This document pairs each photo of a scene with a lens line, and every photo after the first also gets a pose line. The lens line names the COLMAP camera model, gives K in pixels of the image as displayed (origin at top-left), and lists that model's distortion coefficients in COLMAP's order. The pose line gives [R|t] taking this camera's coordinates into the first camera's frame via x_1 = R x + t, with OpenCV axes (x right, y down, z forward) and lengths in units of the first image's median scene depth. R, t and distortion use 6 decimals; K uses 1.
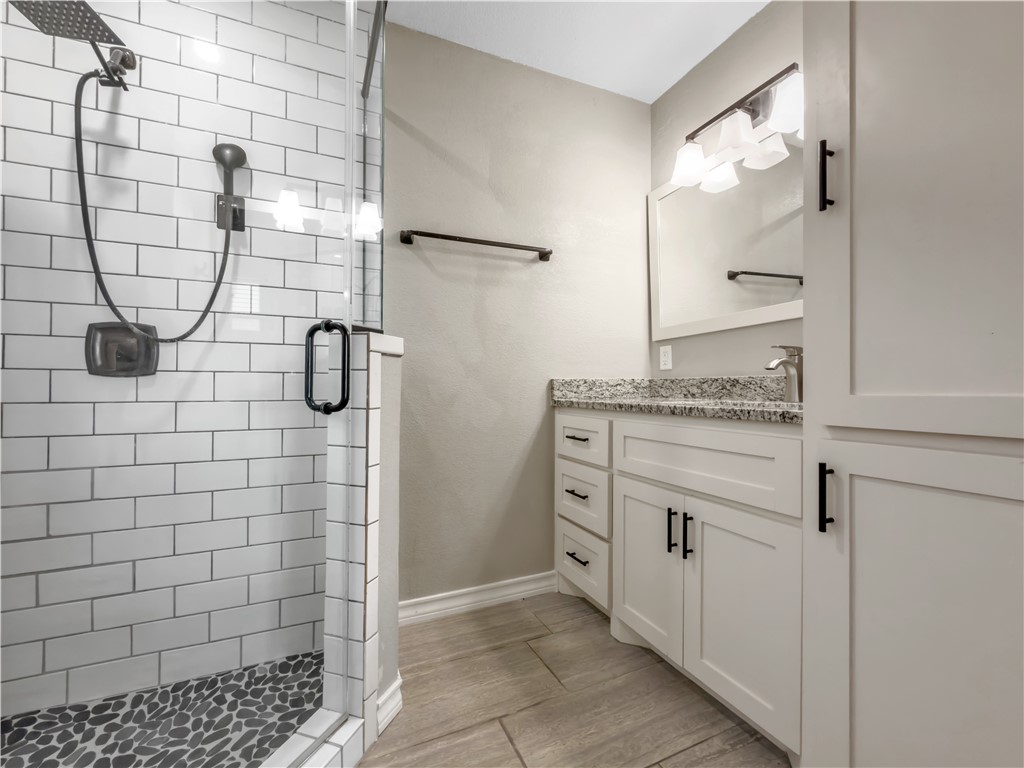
lens RADIAL K [[413.3, 0, 518.3], [0, 413.3, 385.9], [0, 0, 1]] dist [0.001223, 0.000035]
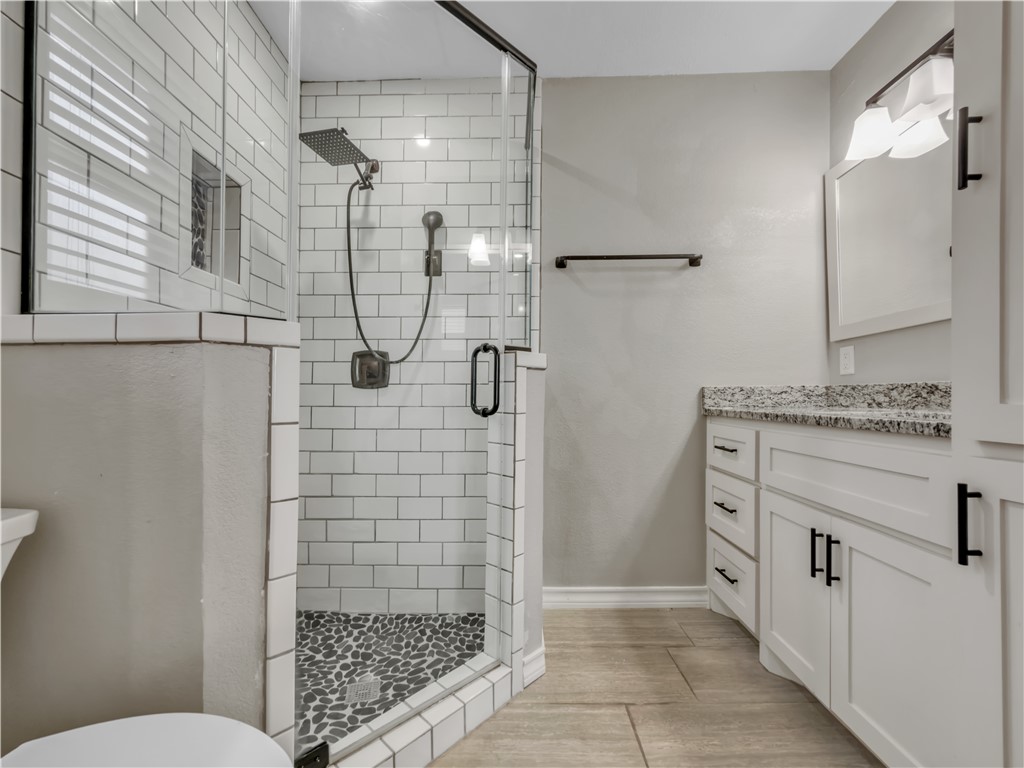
lens RADIAL K [[414.6, 0, 516.6], [0, 414.6, 385.1], [0, 0, 1]] dist [0.000594, 0.000120]
pose [[0.902803, -0.012847, -0.429863, 0.124679], [0.003409, 0.999736, -0.022720, -0.000485], [0.430042, 0.019046, 0.902608, -0.078680]]
